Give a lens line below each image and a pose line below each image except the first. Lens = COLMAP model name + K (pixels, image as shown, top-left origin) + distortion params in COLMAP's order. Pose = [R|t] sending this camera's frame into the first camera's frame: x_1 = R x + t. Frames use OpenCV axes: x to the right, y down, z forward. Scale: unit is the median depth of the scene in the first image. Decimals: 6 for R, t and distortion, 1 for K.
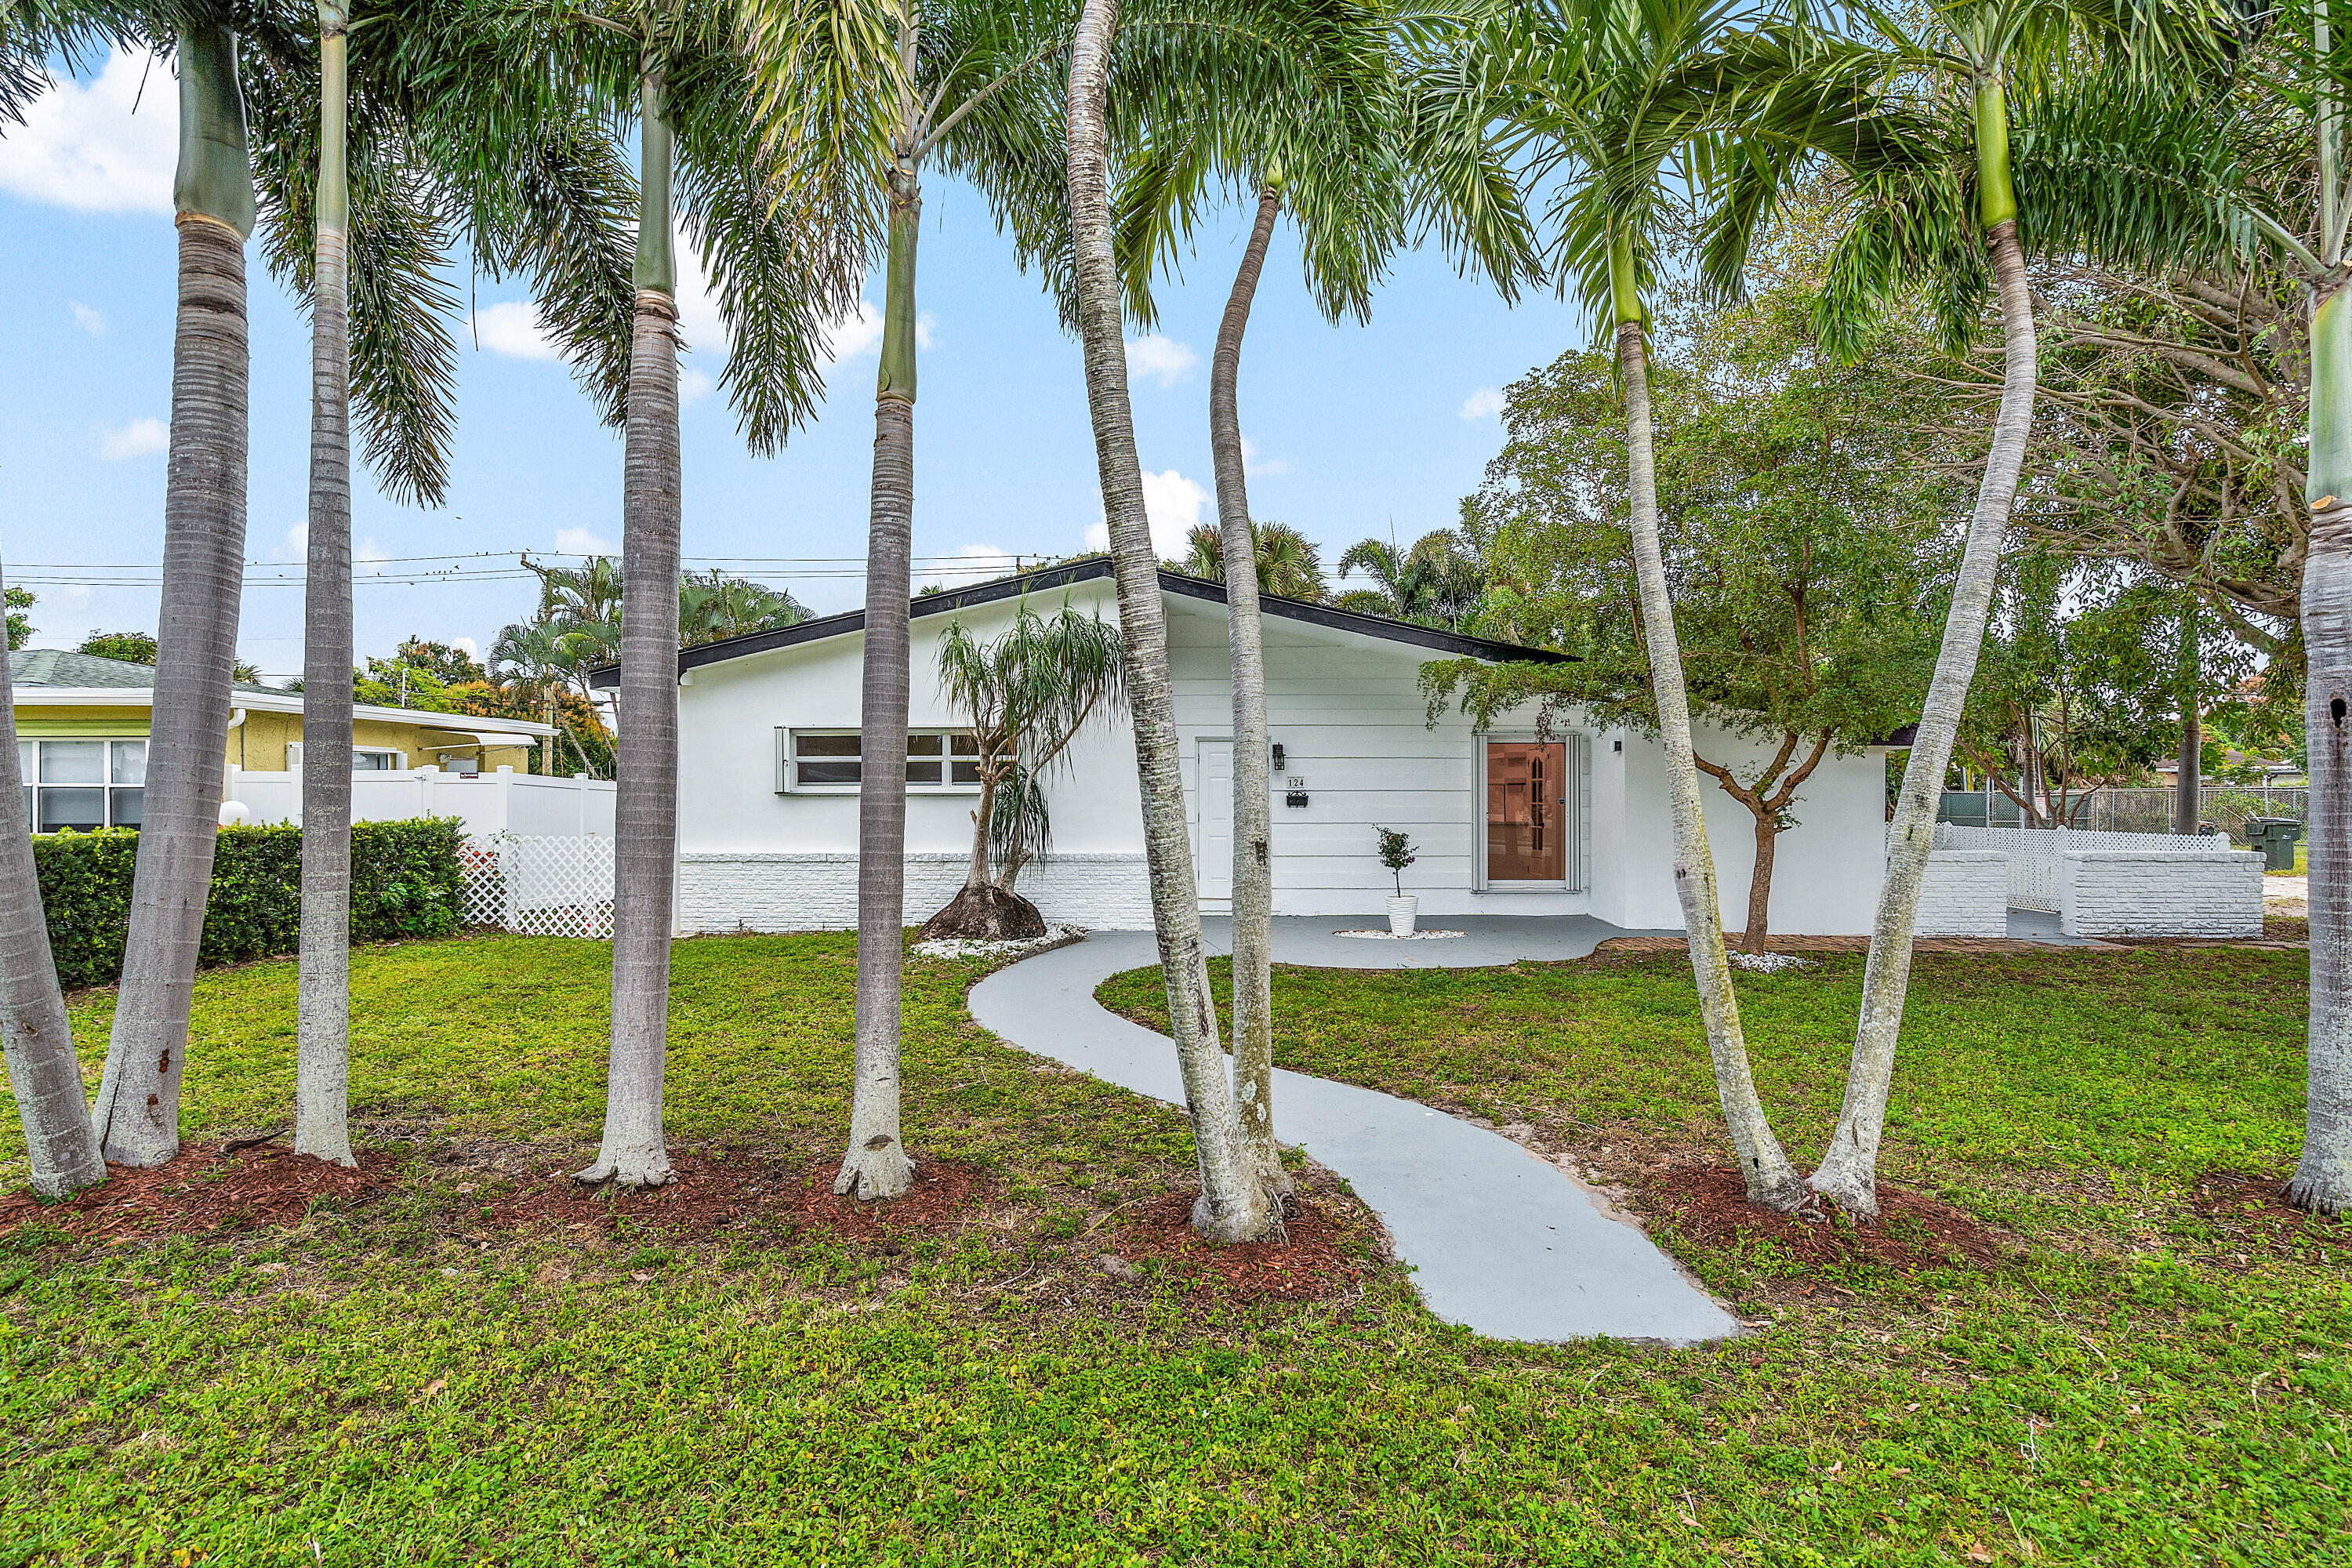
lens RADIAL K [[1114.4, 0, 1181.6], [0, 1114.4, 747.4], [0, 0, 1]] dist [-0.001795, -0.000154]
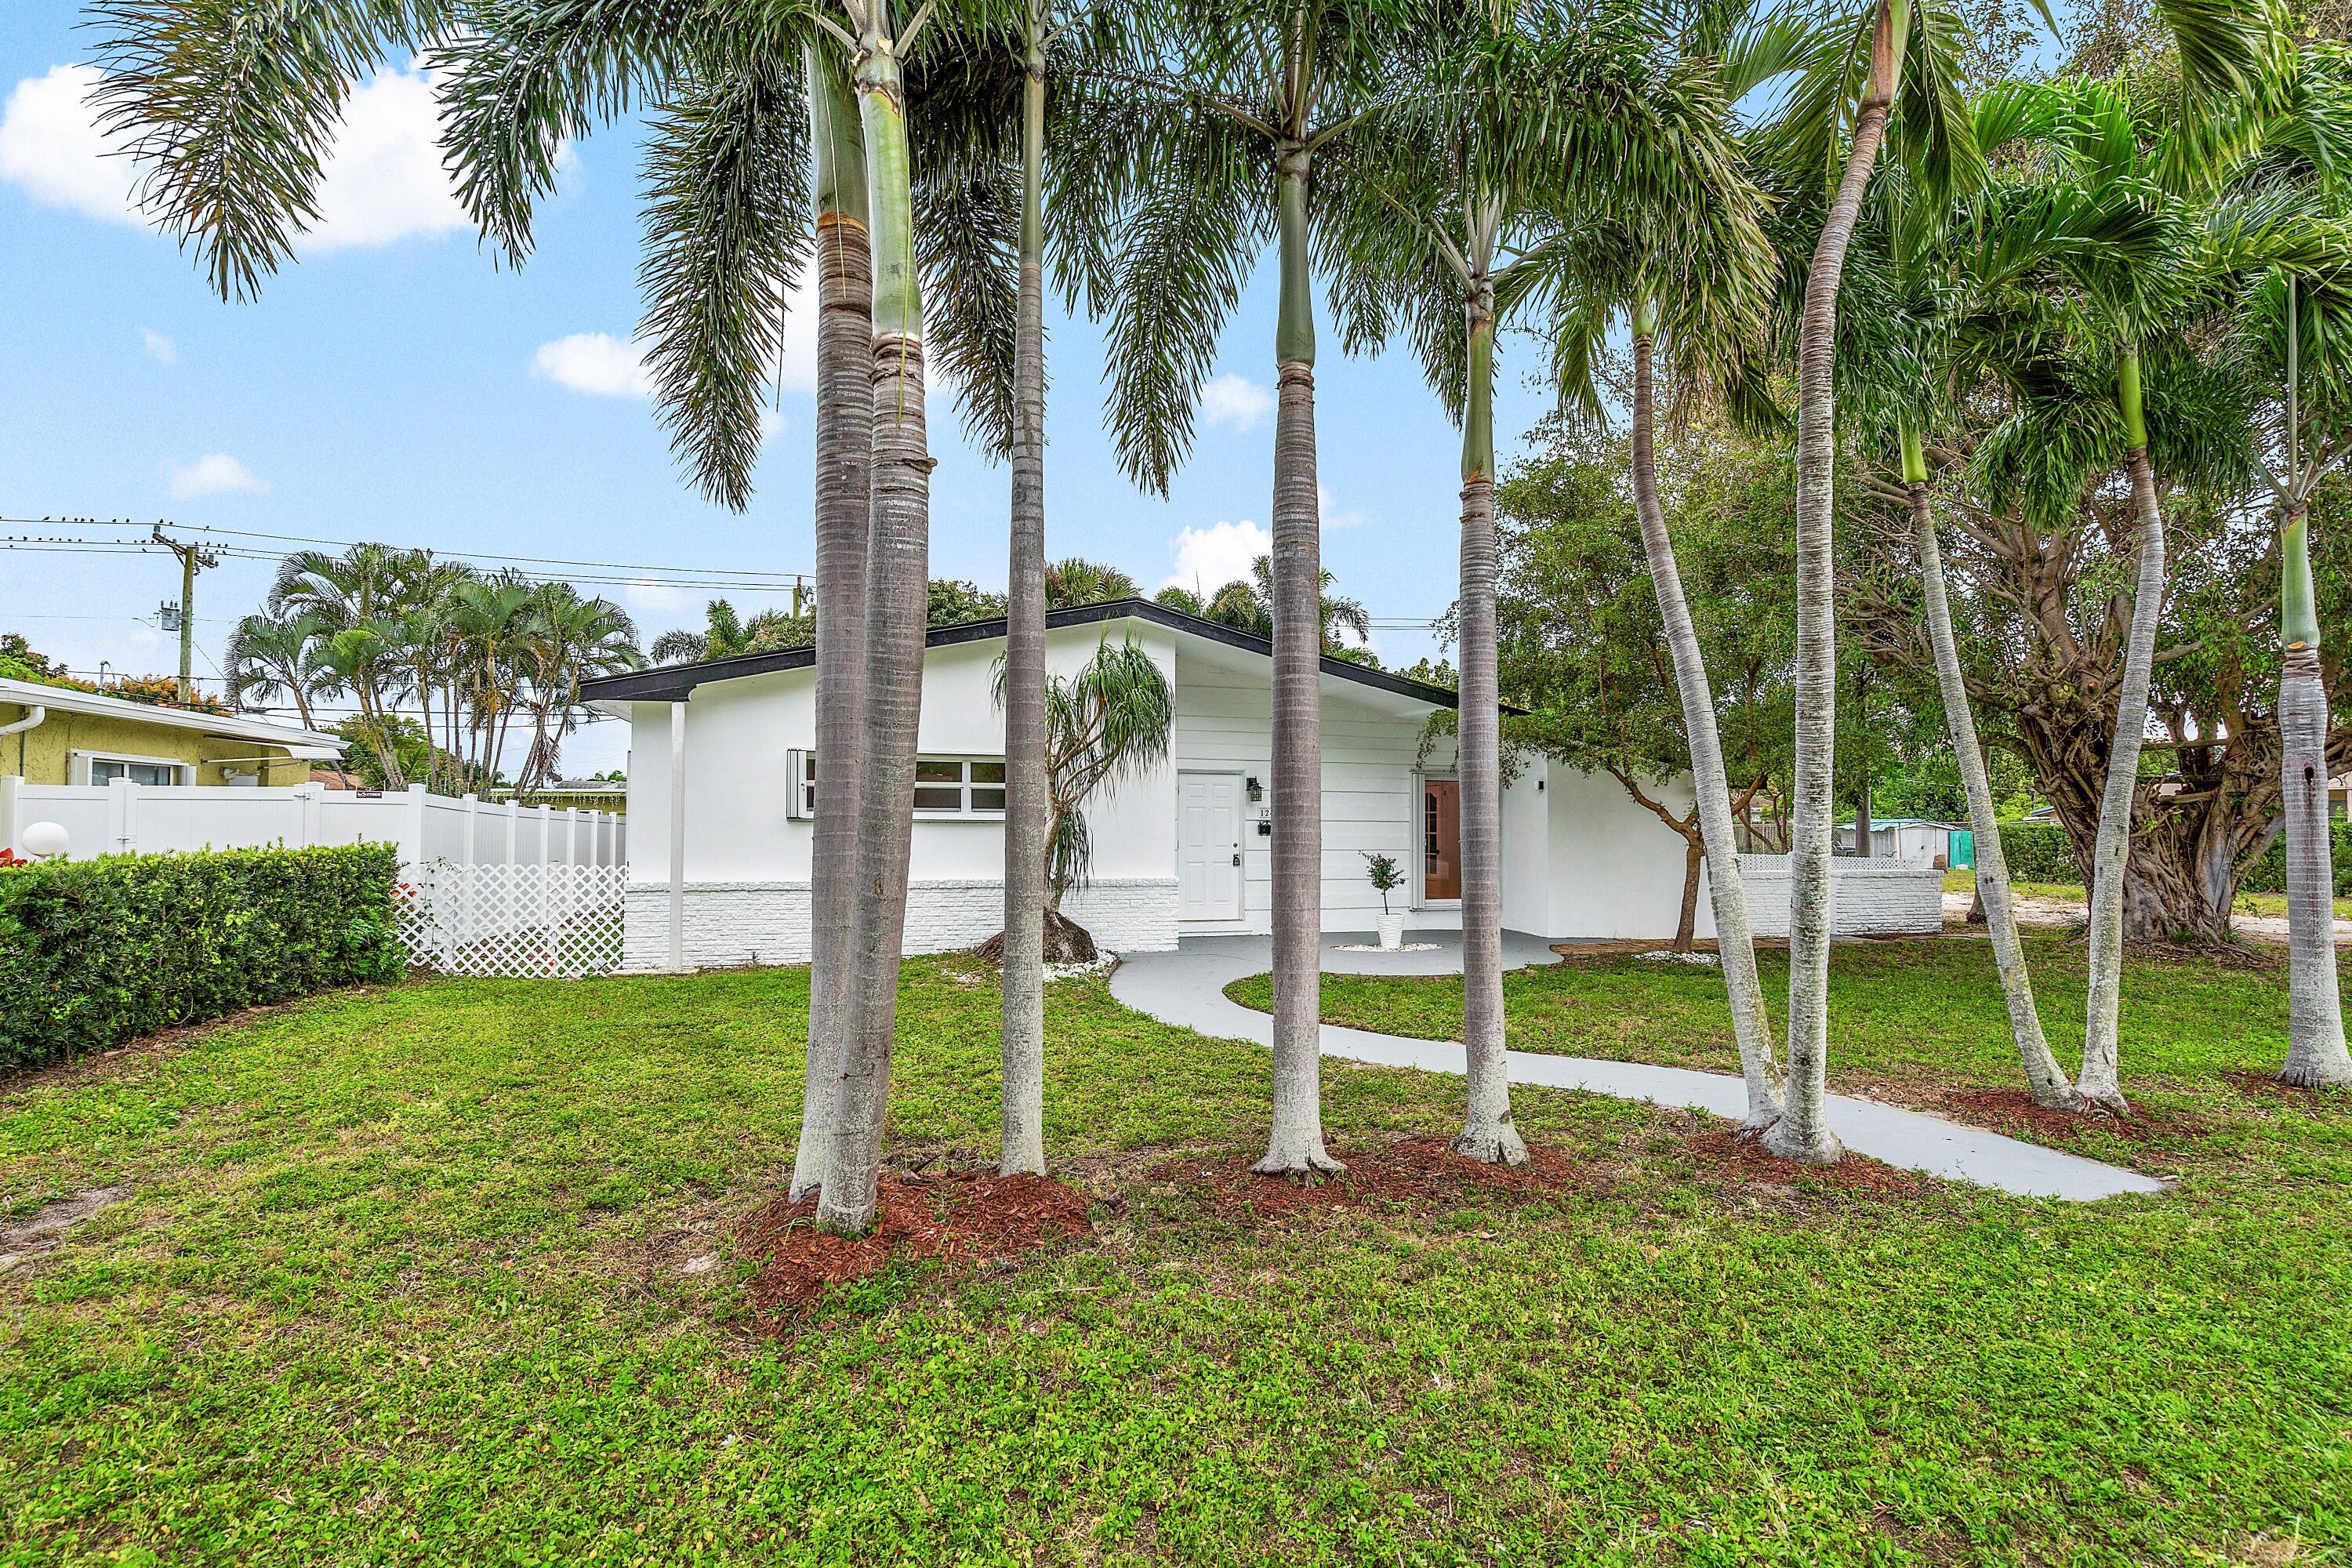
lens RADIAL K [[1097.7, 0, 1173.0], [0, 1097.7, 760.8], [0, 0, 1]] dist [-0.000005, -0.009055]
pose [[0.950031, 0.025109, 0.311144, -0.357811], [-0.020086, 0.999611, -0.019337, 0.003402], [-0.311508, 0.012121, 0.950166, 0.003133]]
